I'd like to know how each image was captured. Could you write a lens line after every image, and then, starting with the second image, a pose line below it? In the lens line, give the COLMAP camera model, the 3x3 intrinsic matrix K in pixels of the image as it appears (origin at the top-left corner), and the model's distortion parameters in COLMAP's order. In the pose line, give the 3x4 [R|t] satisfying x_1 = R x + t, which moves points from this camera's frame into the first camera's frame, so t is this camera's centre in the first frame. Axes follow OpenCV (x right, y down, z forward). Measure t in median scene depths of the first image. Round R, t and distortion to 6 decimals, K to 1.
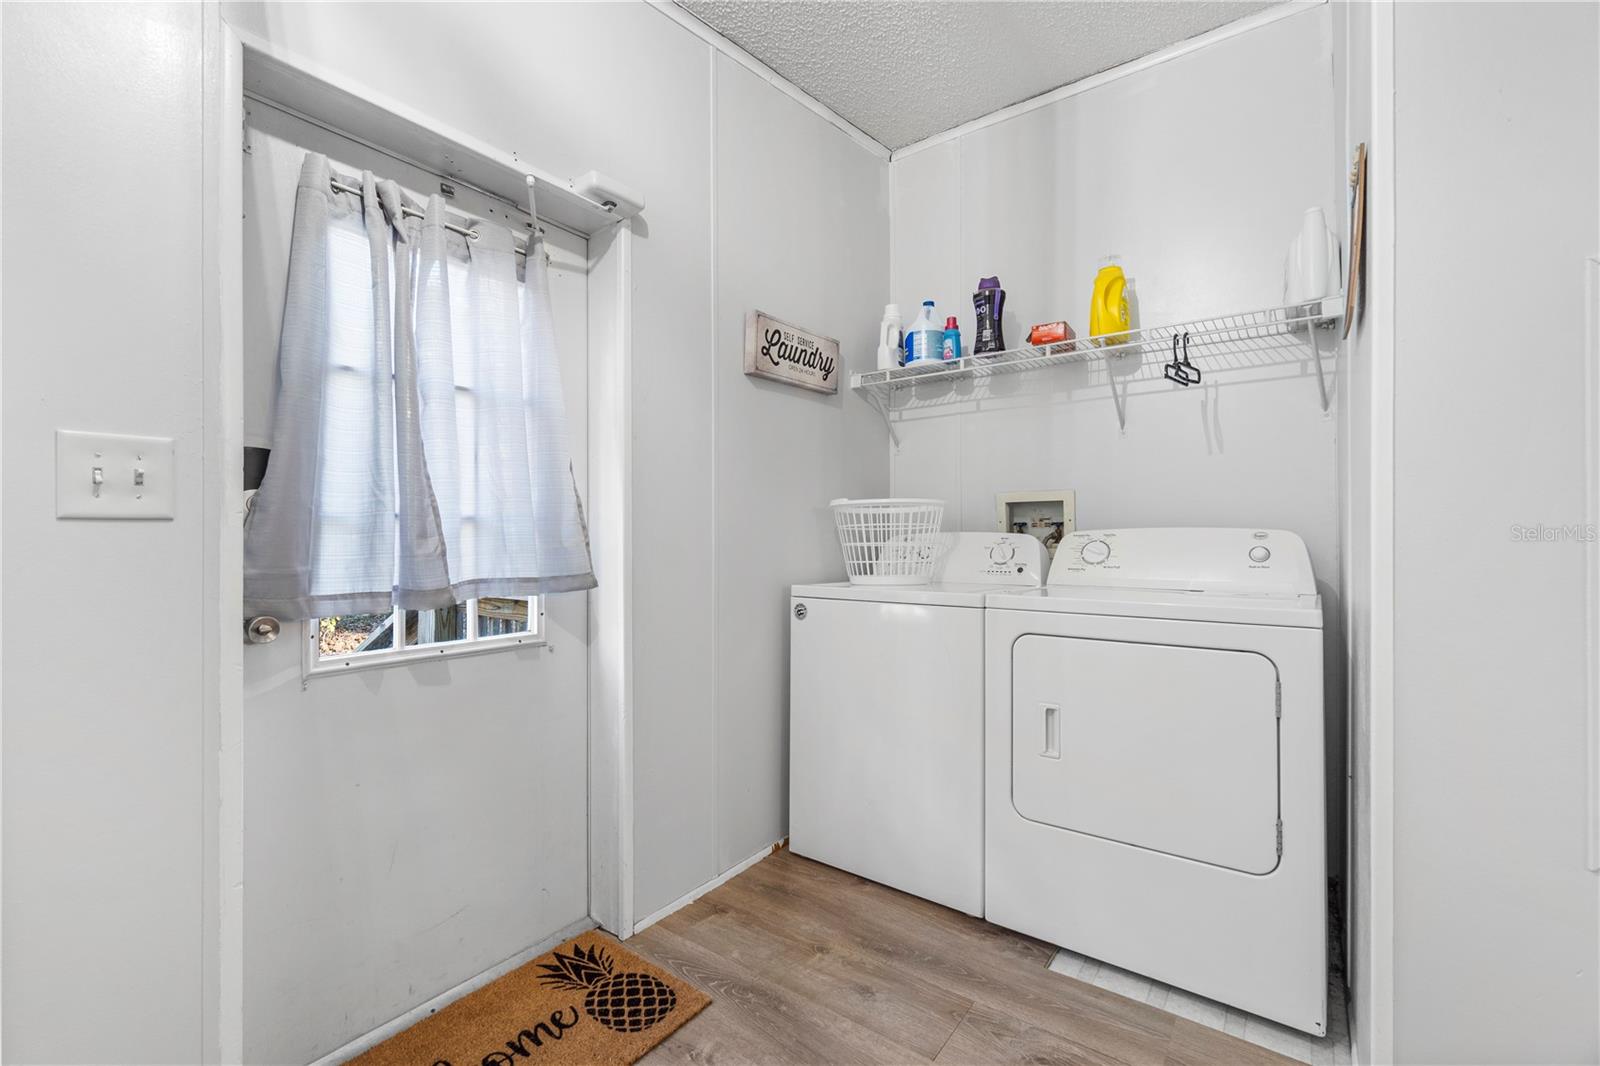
lens RADIAL K [[690.2, 0, 780.2], [0, 690.2, 533.3], [0, 0, 1]] dist [-0.003340, -0.000336]
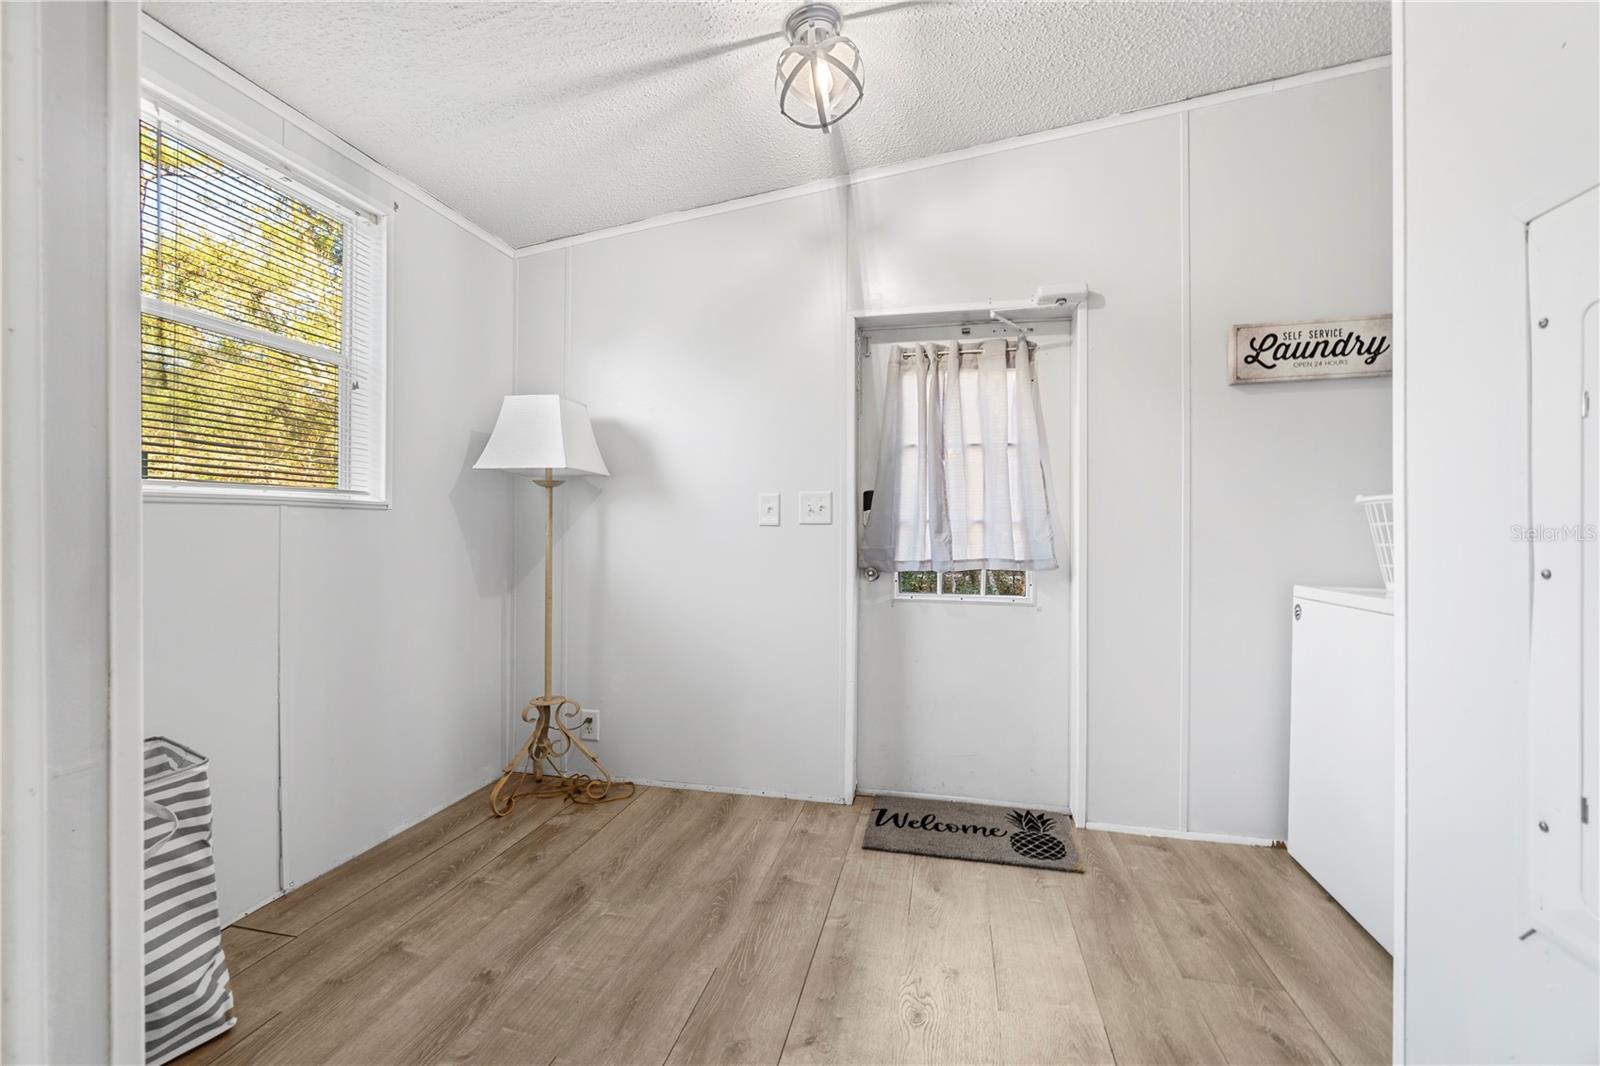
lens RADIAL K [[691.3, 0, 791.1], [0, 691.3, 527.3], [0, 0, 1]] dist [-0.002072, 0.000038]
pose [[0.398025, -0.001497, -0.917373, 0.810663], [-0.006922, 0.999965, -0.004635, 0.002453], [0.917348, 0.008195, 0.398001, -0.074292]]
